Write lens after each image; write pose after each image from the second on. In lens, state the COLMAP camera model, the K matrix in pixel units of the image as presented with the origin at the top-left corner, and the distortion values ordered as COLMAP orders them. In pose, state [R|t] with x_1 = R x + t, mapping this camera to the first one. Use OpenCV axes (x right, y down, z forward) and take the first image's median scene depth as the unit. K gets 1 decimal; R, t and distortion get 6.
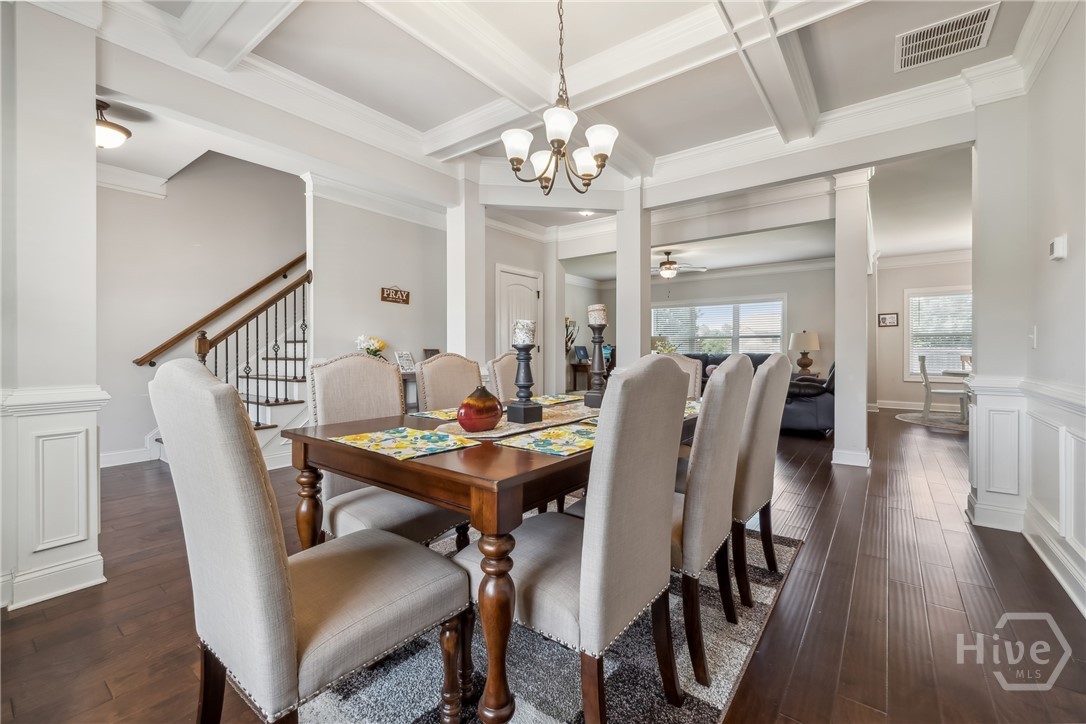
lens RADIAL K [[439.9, 0, 543.7], [0, 439.9, 347.1], [0, 0, 1]] dist [-0.000410, -0.000110]
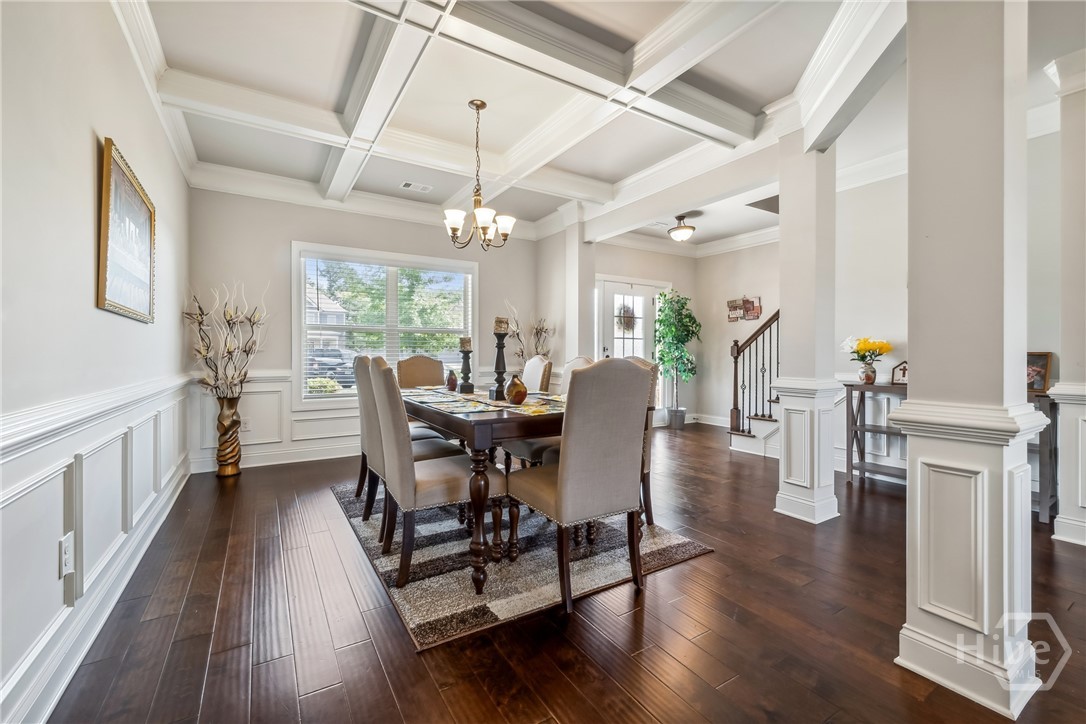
lens RADIAL K [[459.0, 0, 543.0], [0, 459.0, 362.0], [0, 0, 1]] dist [0.012975, -0.000455]
pose [[-0.367377, 0.008149, -0.930036, 0.817458], [0.000125, 0.999962, 0.008712, 0.015444], [0.930072, 0.003084, -0.367364, 1.014152]]
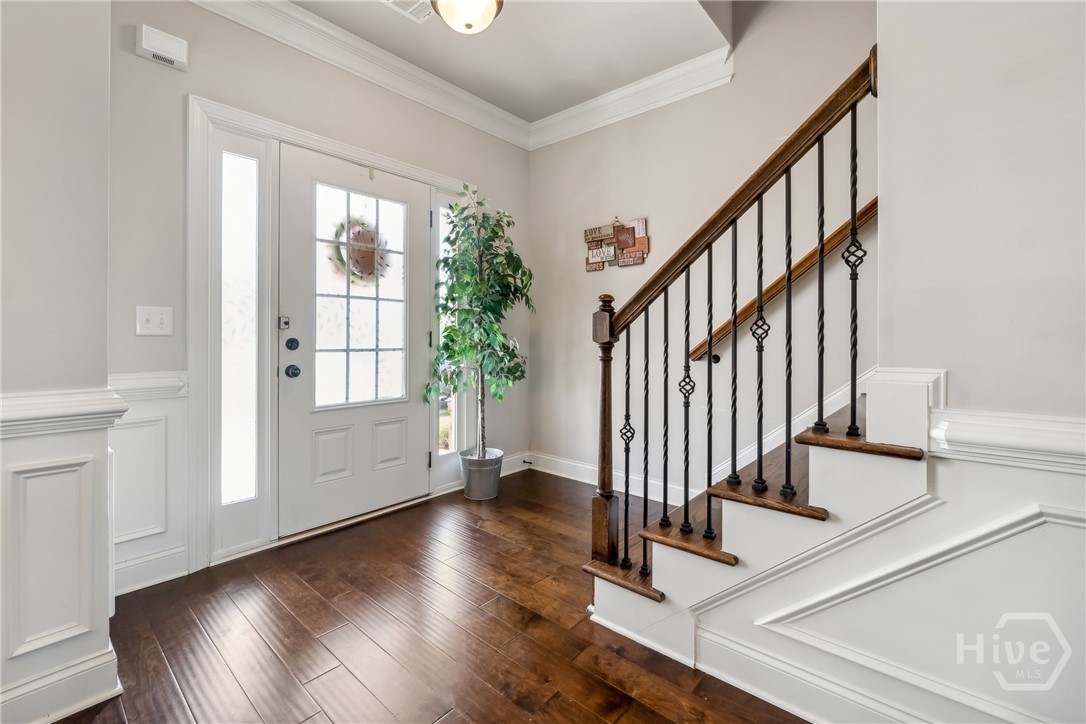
lens RADIAL K [[453.8, 0, 542.4], [0, 453.8, 351.8], [0, 0, 1]] dist [-0.012912, -0.000296]
pose [[-0.091802, 0.026456, -0.995426, -0.297999], [0.001962, 0.999650, 0.026387, 0.007032], [0.995775, 0.000469, -0.091822, 1.023293]]
